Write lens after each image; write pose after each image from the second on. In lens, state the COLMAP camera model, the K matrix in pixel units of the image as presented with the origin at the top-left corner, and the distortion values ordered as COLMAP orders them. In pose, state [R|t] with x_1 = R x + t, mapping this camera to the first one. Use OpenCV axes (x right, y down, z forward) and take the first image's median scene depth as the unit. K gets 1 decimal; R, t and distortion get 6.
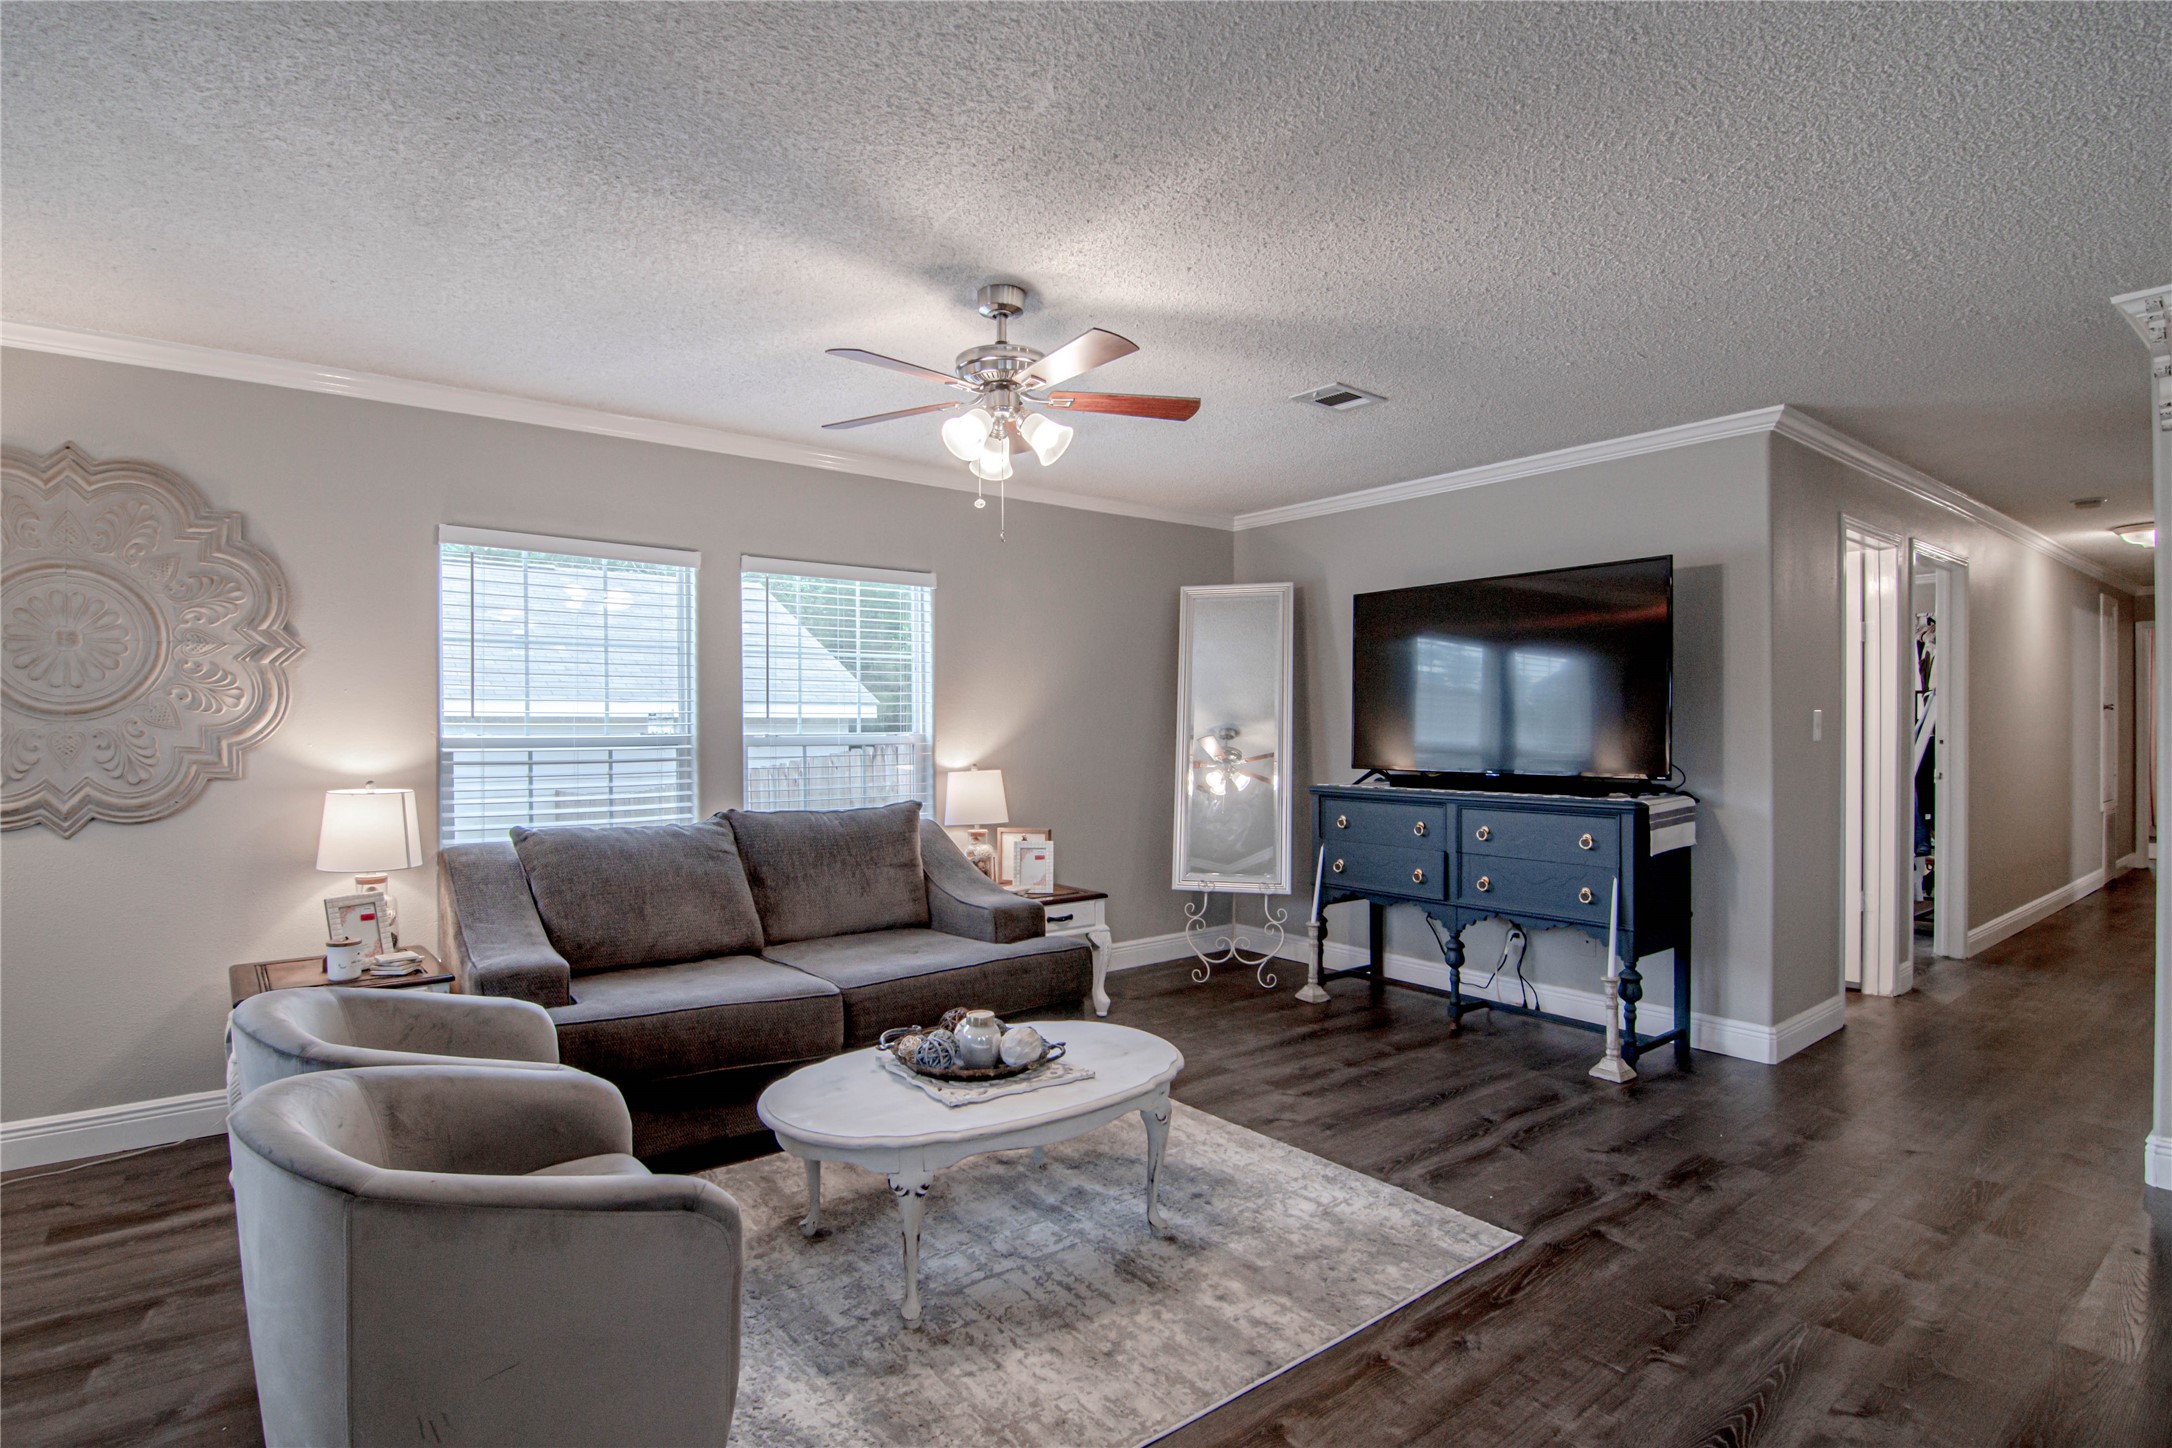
lens RADIAL K [[1037.4, 0, 1087.2], [0, 1037.4, 724.8], [0, 0, 1]] dist [-0.001261, 0.000015]
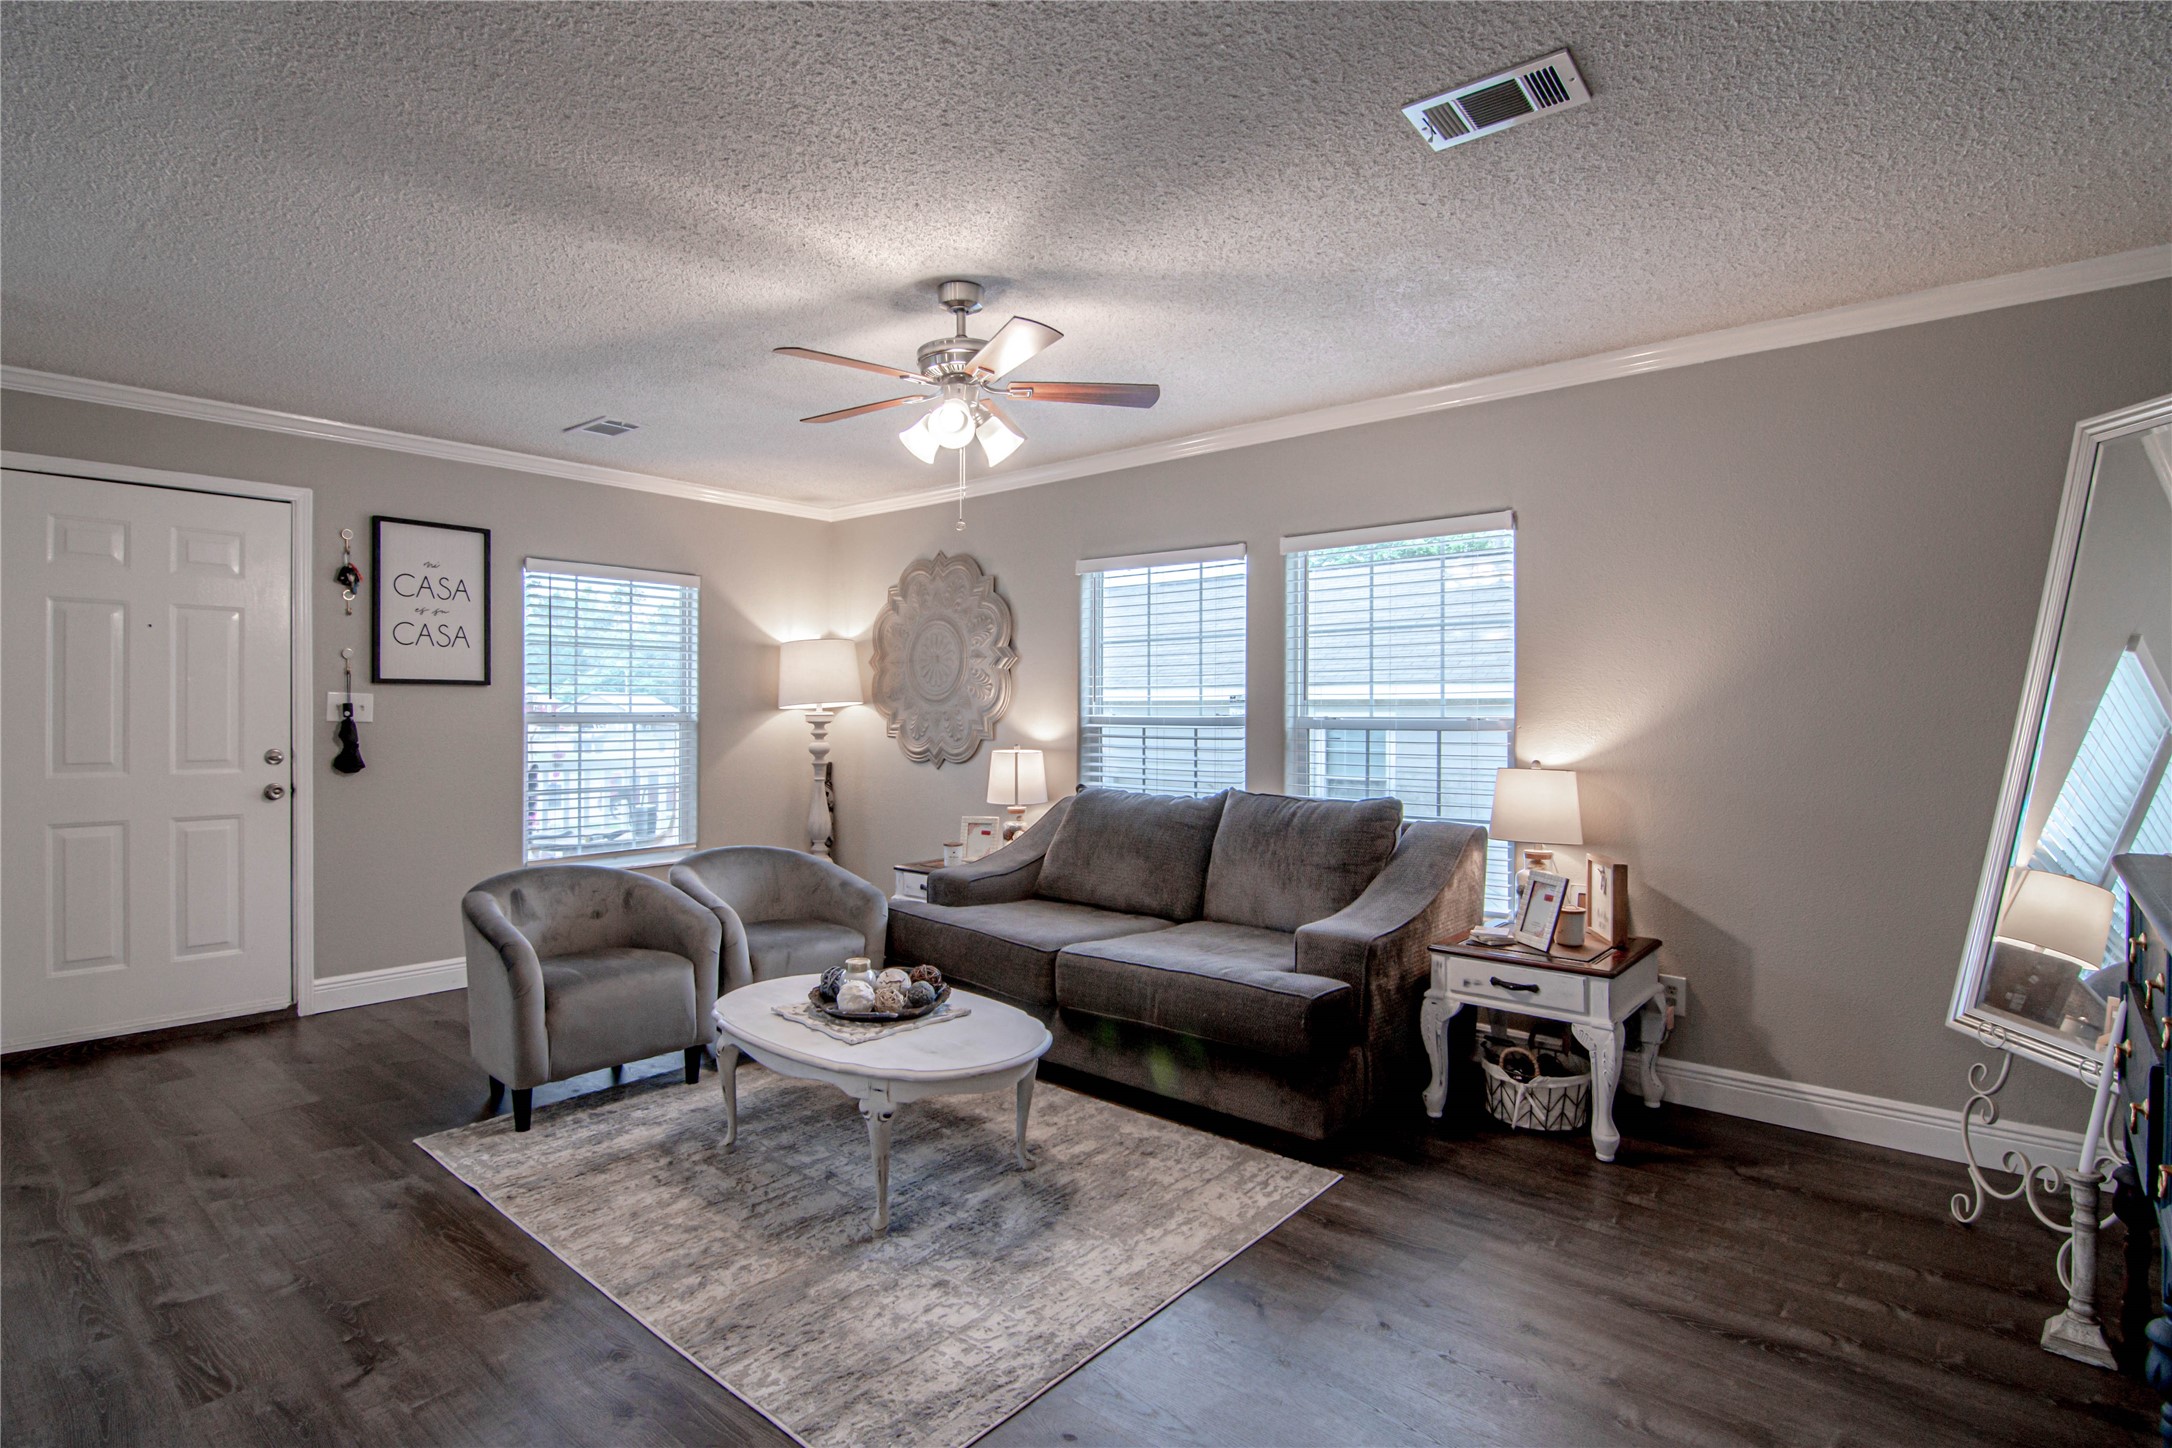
lens RADIAL K [[1103.6, 0, 1087.6], [0, 1103.6, 719.3], [0, 0, 1]] dist [-0.016735, 0.000819]
pose [[0.196536, 0.014342, -0.980392, 0.735847], [0.001880, 0.999886, 0.015004, -0.004726], [0.980495, -0.004791, 0.196486, 0.657851]]
